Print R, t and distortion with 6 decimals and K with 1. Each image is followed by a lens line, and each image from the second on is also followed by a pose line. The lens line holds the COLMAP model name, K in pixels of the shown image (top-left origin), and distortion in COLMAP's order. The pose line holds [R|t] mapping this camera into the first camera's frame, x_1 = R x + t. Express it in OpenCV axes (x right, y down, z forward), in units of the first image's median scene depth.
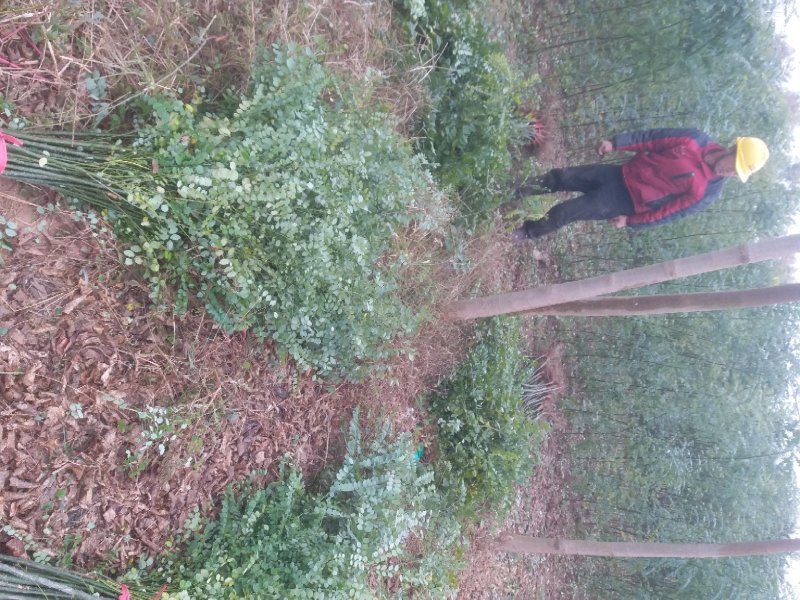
lens RADIAL K [[659.3, 0, 400.1], [0, 659.3, 298.9], [0, 0, 1]] dist [0.003908, -0.014678]
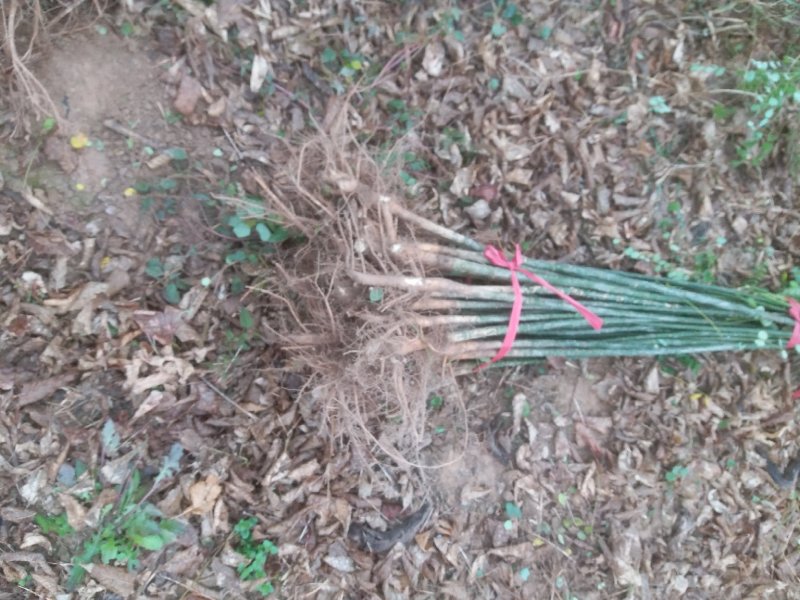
lens RADIAL K [[659.3, 0, 399.3], [0, 659.3, 300.6], [0, 0, 1]] dist [0.003908, -0.014678]
pose [[0.667487, -0.175359, -0.723679, -0.163553], [0.378432, 0.916894, 0.126868, 0.163337], [0.641289, -0.358546, 0.678376, 0.175357]]
